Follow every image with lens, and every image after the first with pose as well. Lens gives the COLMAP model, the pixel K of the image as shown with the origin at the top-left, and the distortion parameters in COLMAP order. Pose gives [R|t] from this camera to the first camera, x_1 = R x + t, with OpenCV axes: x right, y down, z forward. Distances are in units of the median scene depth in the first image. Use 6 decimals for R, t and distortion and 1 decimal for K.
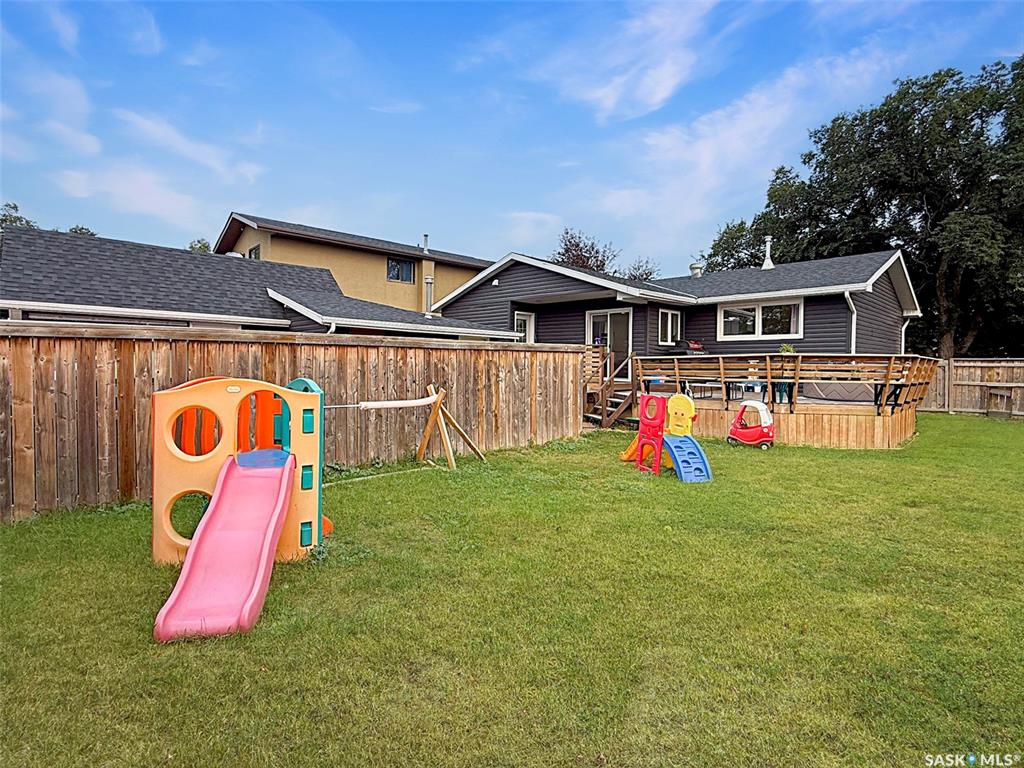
lens RADIAL K [[518.0, 0, 511.9], [0, 518.0, 374.8], [0, 0, 1]] dist [-0.002398, -0.003115]
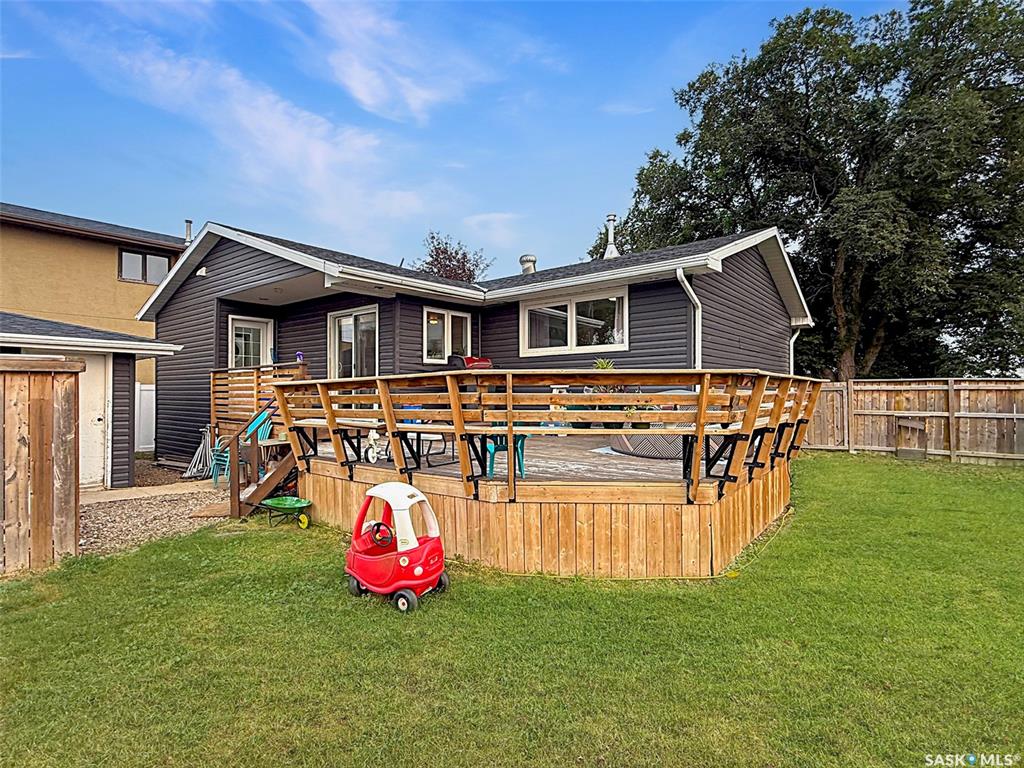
lens RADIAL K [[518.0, 0, 513.0], [0, 518.0, 388.2], [0, 0, 1]] dist [-0.002398, -0.003115]
pose [[0.993263, -0.013101, 0.115136, 0.290780], [0.016222, 0.999525, -0.026211, -0.007975], [-0.114738, 0.027902, 0.993004, 0.323847]]
